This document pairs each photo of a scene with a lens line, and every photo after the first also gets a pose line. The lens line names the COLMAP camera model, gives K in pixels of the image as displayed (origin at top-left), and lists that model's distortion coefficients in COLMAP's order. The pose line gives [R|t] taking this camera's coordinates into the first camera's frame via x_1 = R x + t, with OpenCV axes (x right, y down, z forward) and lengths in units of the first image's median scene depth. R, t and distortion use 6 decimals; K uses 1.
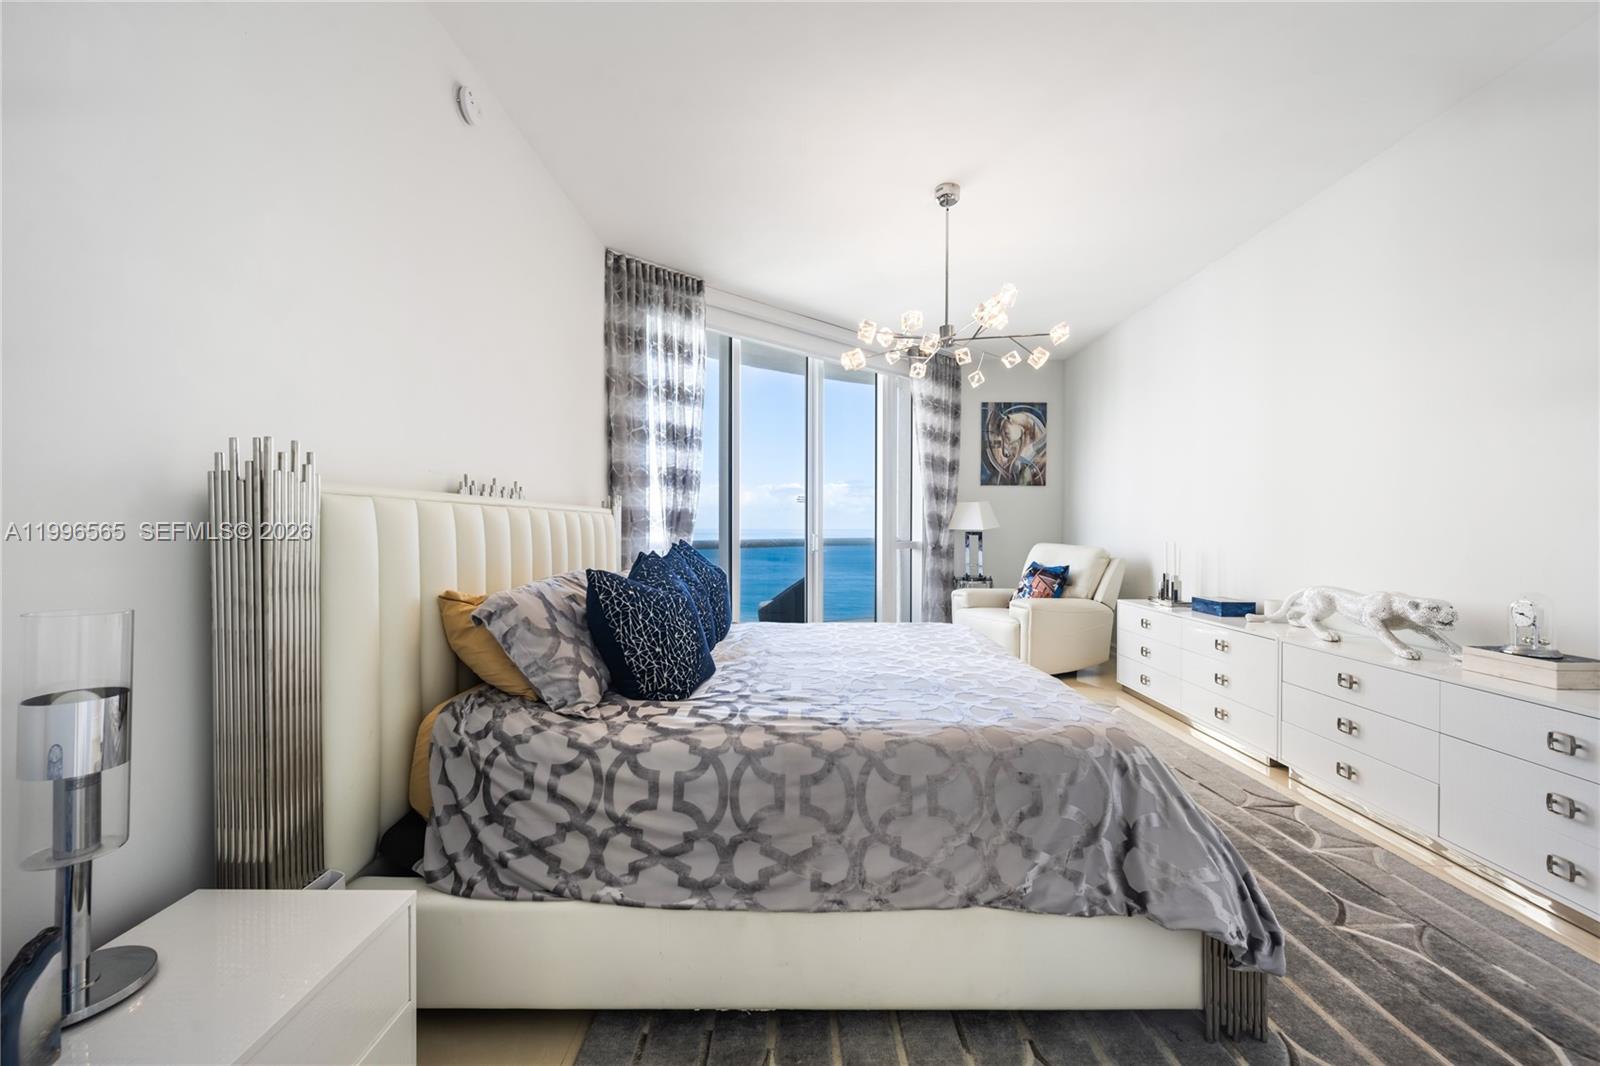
lens RADIAL K [[643.1, 0, 795.9], [0, 643.1, 530.2], [0, 0, 1]] dist [-0.004090, 0.000749]
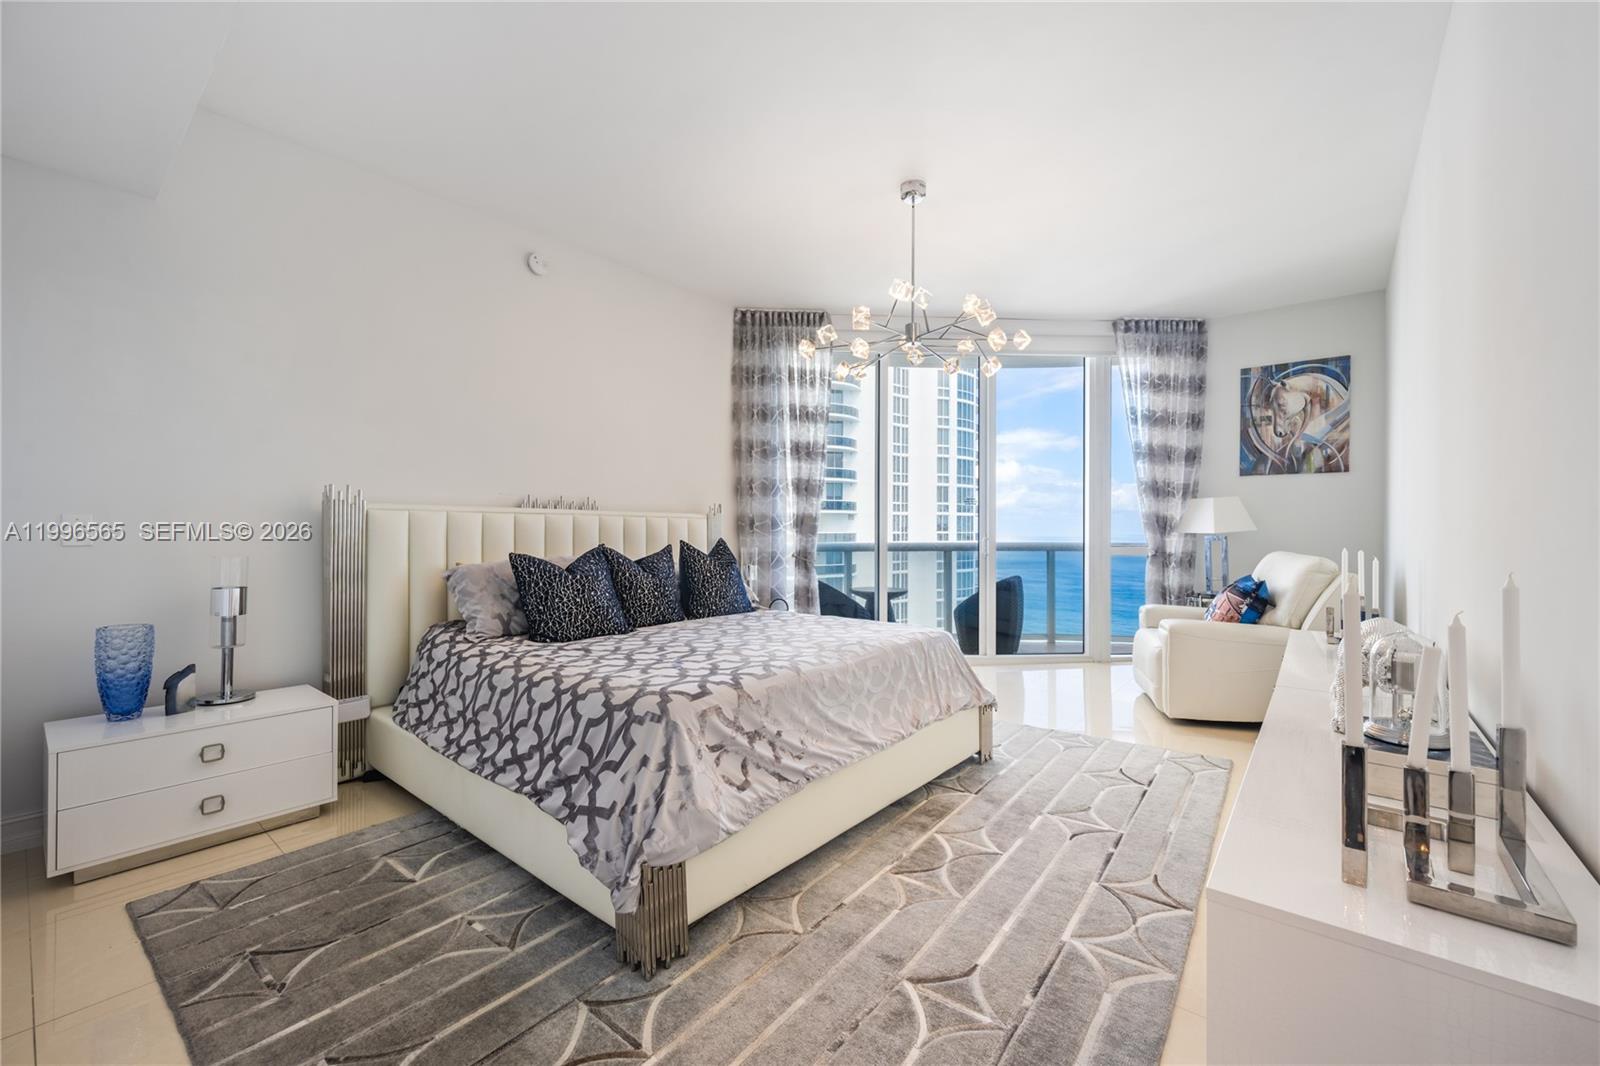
lens RADIAL K [[643.1, 0, 795.6], [0, 643.1, 529.0], [0, 0, 1]] dist [-0.004090, 0.000749]
pose [[0.773782, -0.001433, -0.633450, 0.380857], [-0.005218, 0.999949, -0.008636, 0.003478], [0.633430, 0.009988, 0.773736, 0.066321]]
